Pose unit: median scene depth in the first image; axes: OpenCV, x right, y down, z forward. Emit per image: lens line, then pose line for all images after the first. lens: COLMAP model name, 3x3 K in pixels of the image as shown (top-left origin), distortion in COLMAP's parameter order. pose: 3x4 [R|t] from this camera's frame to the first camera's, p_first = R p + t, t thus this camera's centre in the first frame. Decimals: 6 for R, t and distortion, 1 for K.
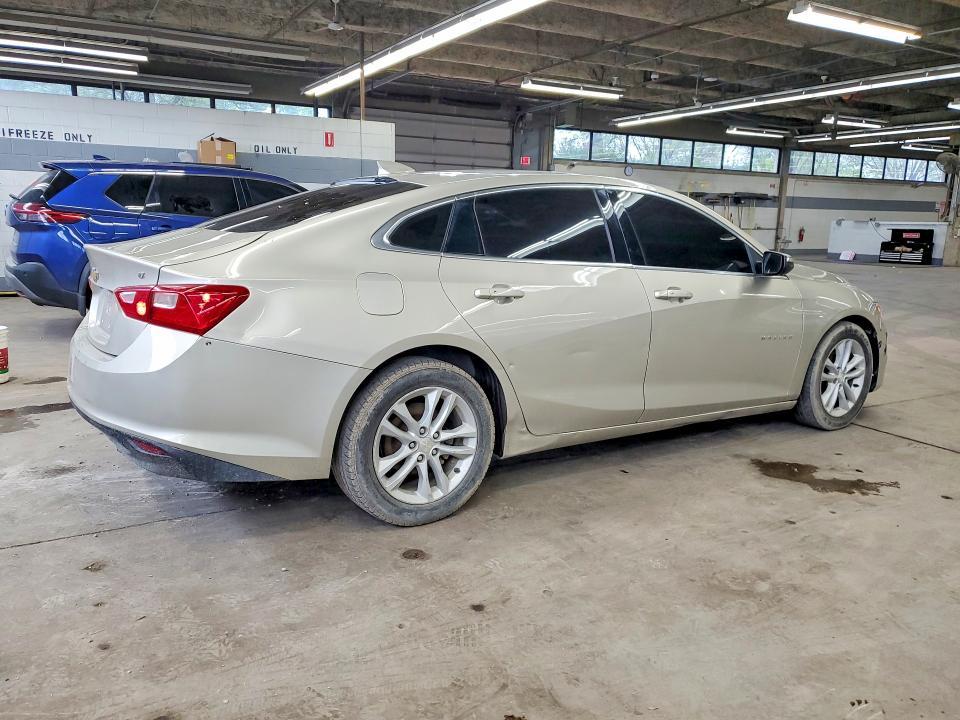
lens RADIAL K [[751.0, 0, 480.0], [0, 751.0, 360.0], [0, 0, 1]] dist [0.014225, 0.003628]
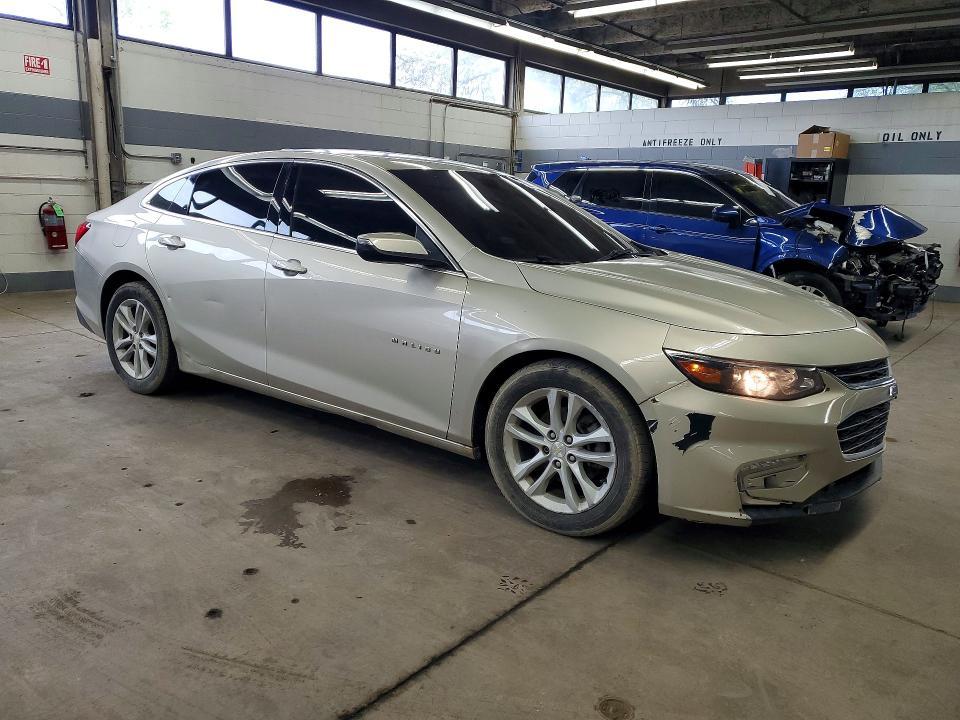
lens RADIAL K [[751.0, 0, 480.0], [0, 751.0, 360.0], [0, 0, 1]] dist [0.014225, 0.003628]
pose [[0.346051, 0.195311, -0.917661, 1.265405], [-0.199123, 0.971099, 0.131595, -0.147167], [0.916842, 0.137189, 0.374941, 0.871025]]
